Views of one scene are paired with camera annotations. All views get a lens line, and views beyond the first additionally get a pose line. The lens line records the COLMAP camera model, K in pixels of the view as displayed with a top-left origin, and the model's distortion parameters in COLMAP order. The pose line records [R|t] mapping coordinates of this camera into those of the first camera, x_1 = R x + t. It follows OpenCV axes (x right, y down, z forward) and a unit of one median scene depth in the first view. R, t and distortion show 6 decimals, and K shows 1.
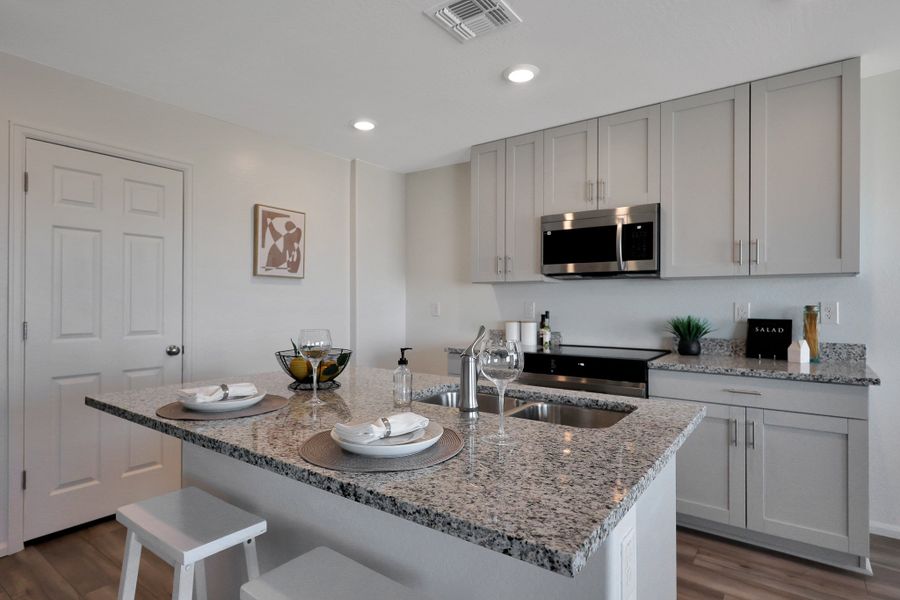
lens RADIAL K [[483.1, 0, 450.0], [0, 483.1, 300.0], [0, 0, 1]] dist [0.001137, 0.000227]
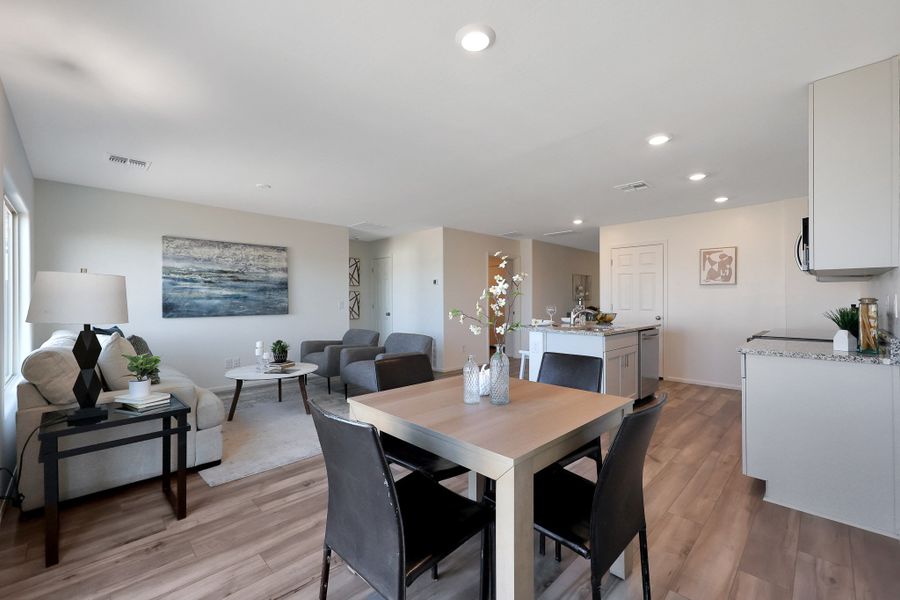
lens RADIAL K [[373.5, 0, 446.5], [0, 373.5, 302.4], [0, 0, 1]] dist [-0.000953, -0.000149]
pose [[-0.166121, 0.000435, -0.986105, 1.605289], [0.005384, 0.999985, -0.000466, 0.021292], [0.986091, -0.005386, -0.166121, 0.262043]]
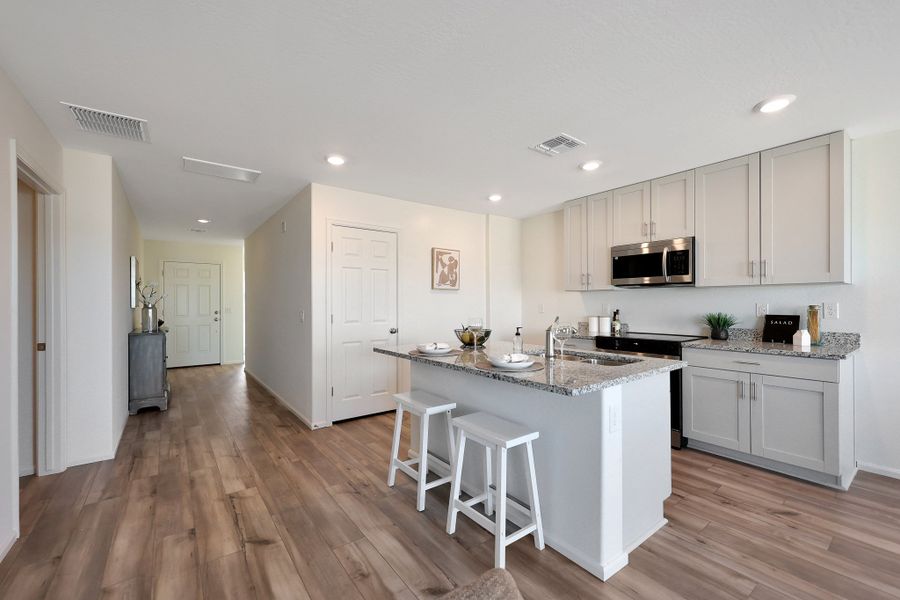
lens RADIAL K [[373.5, 0, 446.5], [0, 373.5, 302.4], [0, 0, 1]] dist [-0.000953, -0.000149]
pose [[0.956717, -0.005679, -0.290963, 0.041004], [0.006522, 0.999977, 0.001927, -0.005953], [0.290946, -0.003742, 0.956732, -0.328391]]
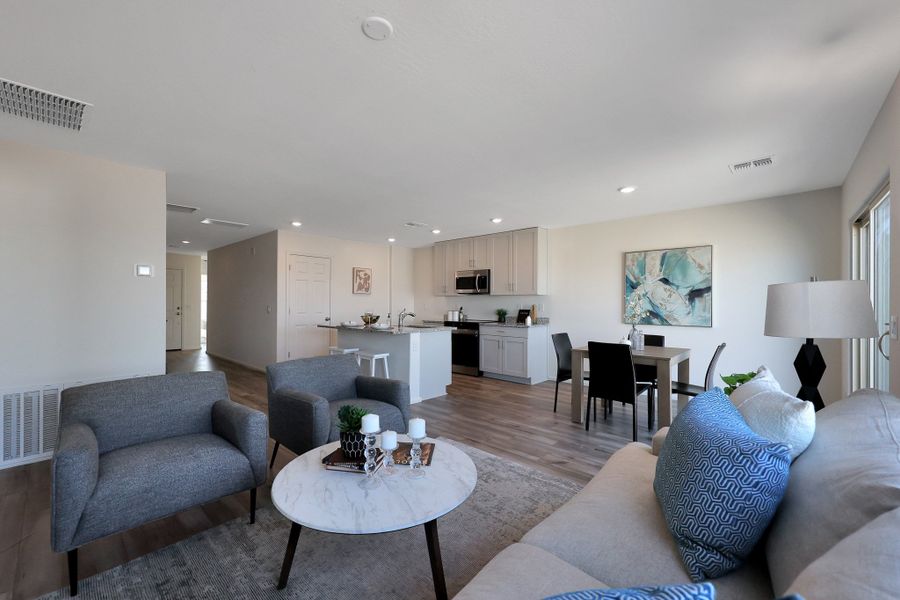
lens RADIAL K [[373.5, 0, 446.5], [0, 373.5, 302.4], [0, 0, 1]] dist [-0.000953, -0.000149]
pose [[0.993176, 0.003237, -0.116582, 0.457269], [-0.002876, 0.999991, 0.003259, -0.009321], [0.116592, -0.002902, 0.993176, -1.291660]]
